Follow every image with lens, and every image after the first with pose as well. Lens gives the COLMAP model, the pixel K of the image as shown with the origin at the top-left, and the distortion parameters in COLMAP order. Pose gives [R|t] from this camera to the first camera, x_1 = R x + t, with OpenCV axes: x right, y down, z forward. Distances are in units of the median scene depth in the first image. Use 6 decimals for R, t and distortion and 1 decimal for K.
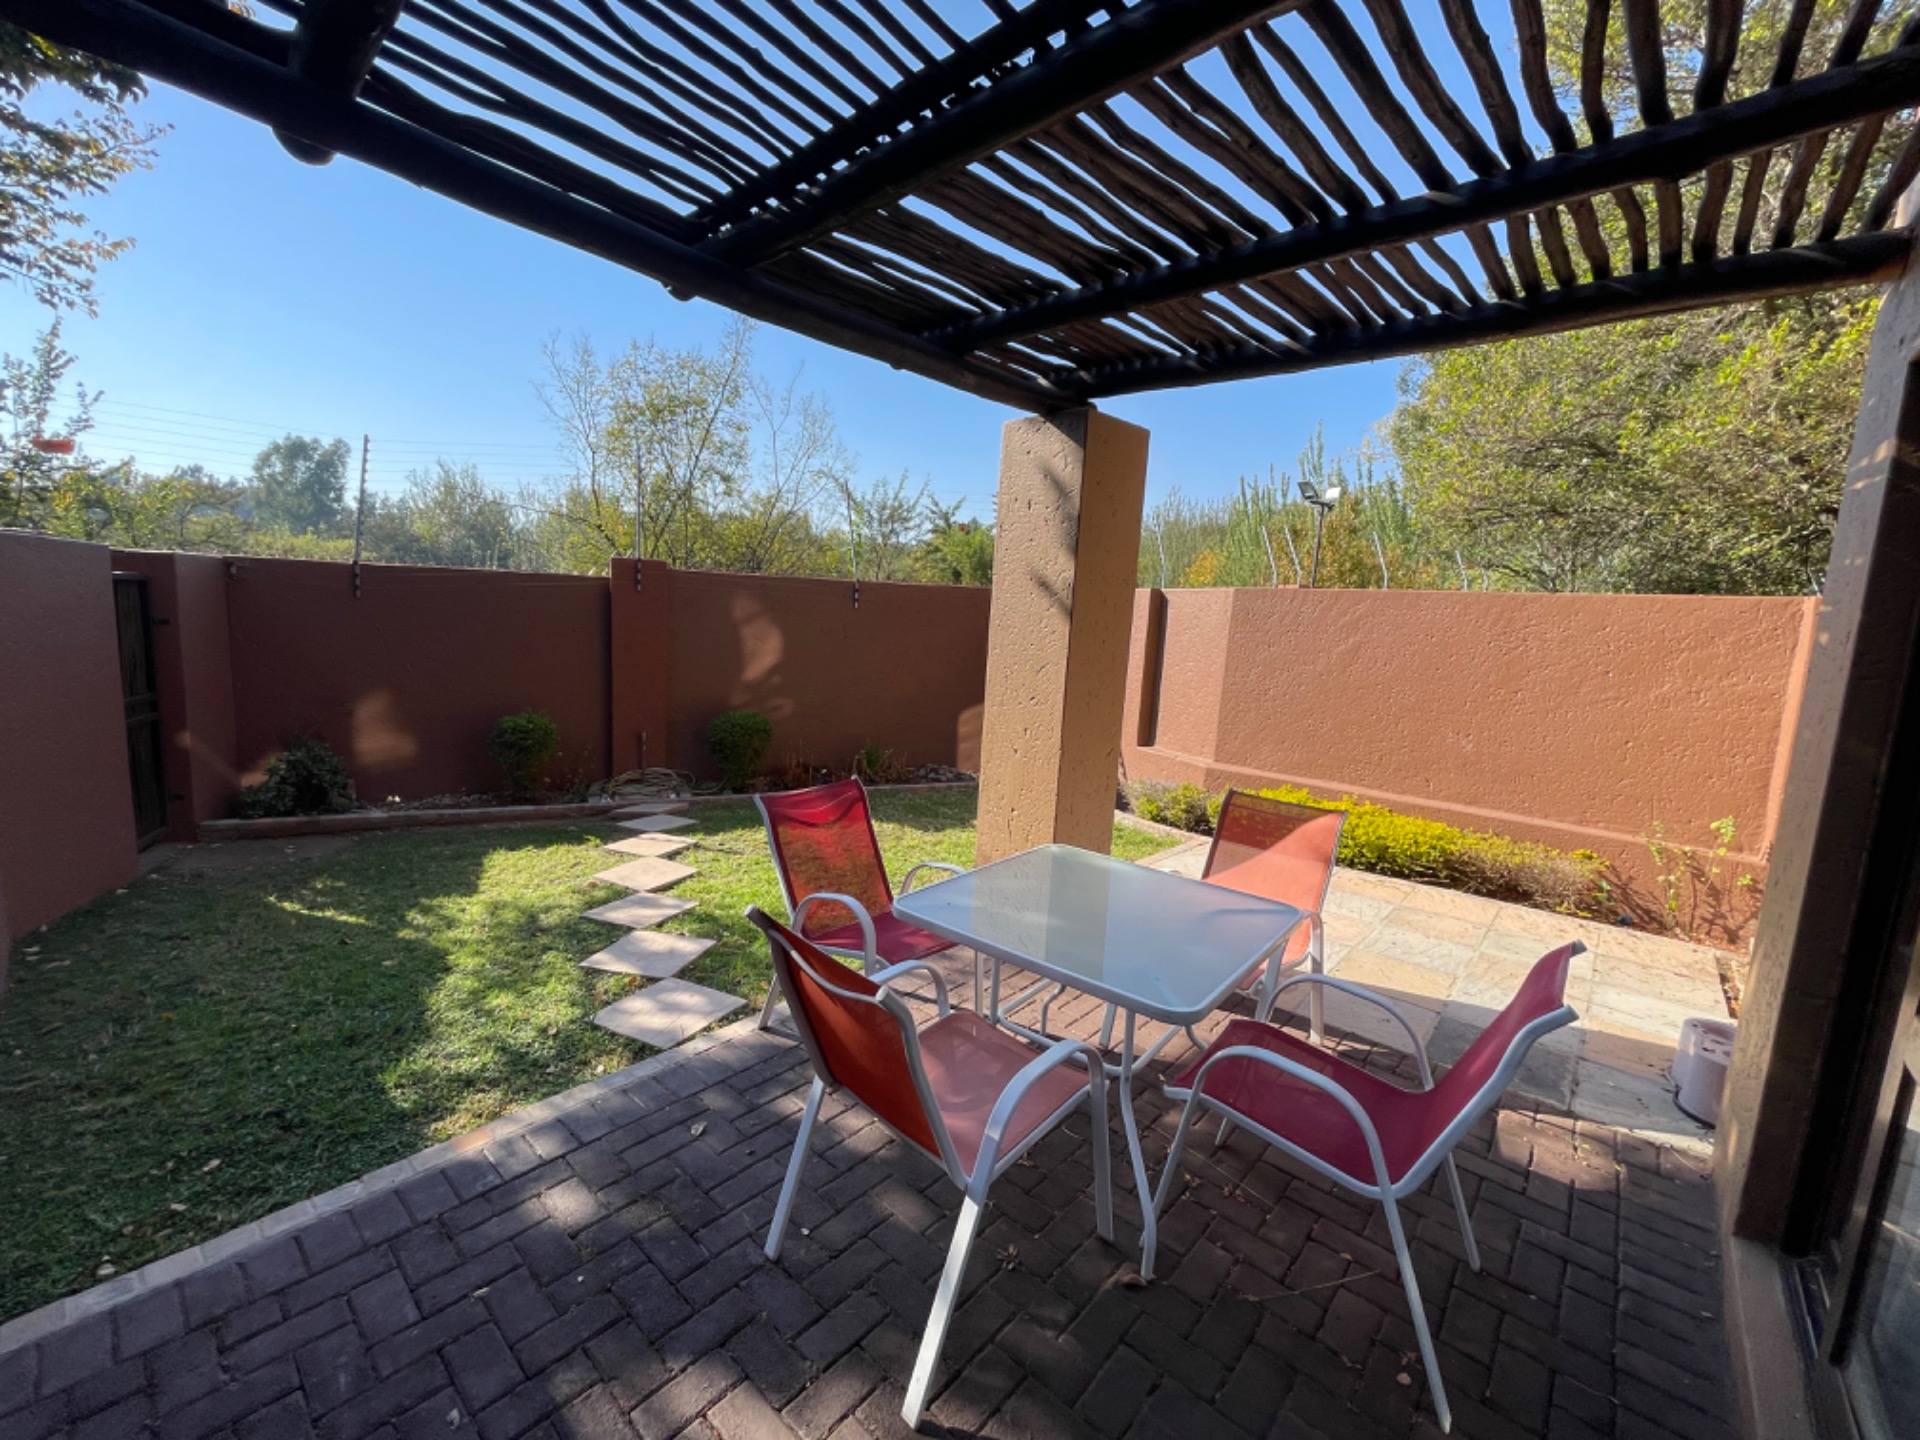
lens RADIAL K [[772.9, 0, 953.0], [0, 772.9, 720.8], [0, 0, 1]] dist [0.001348, -0.000022]
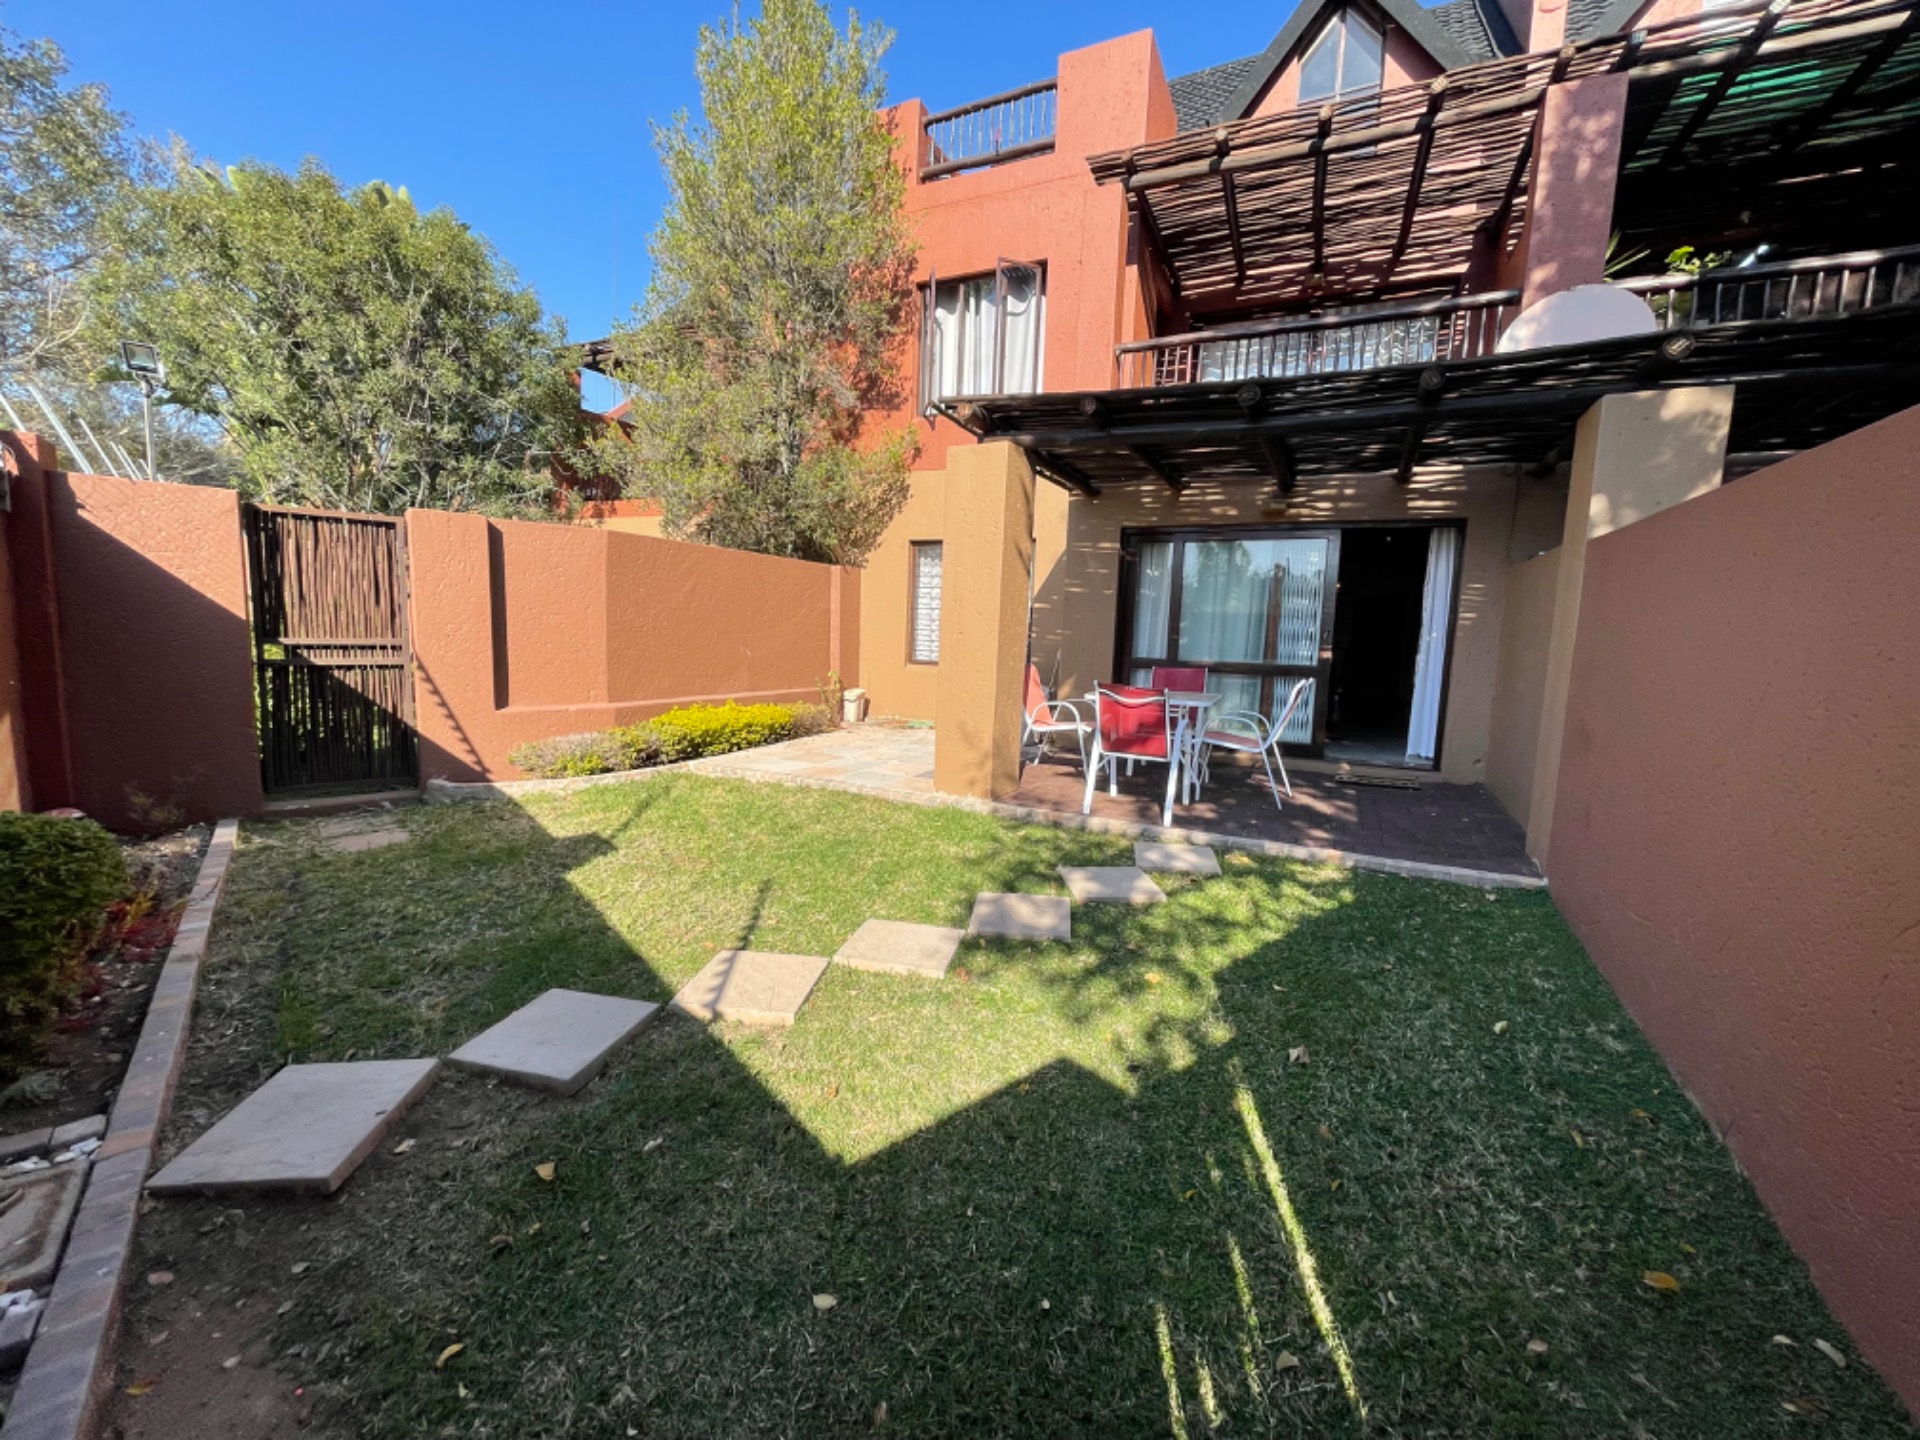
lens RADIAL K [[772.9, 0, 953.0], [0, 772.9, 720.8], [0, 0, 1]] dist [0.001348, -0.000022]
pose [[-0.272122, -0.164943, 0.948021, -1.158246], [0.084546, 0.977291, 0.194304, -0.128696], [-0.958541, 0.133026, -0.251997, 1.274340]]
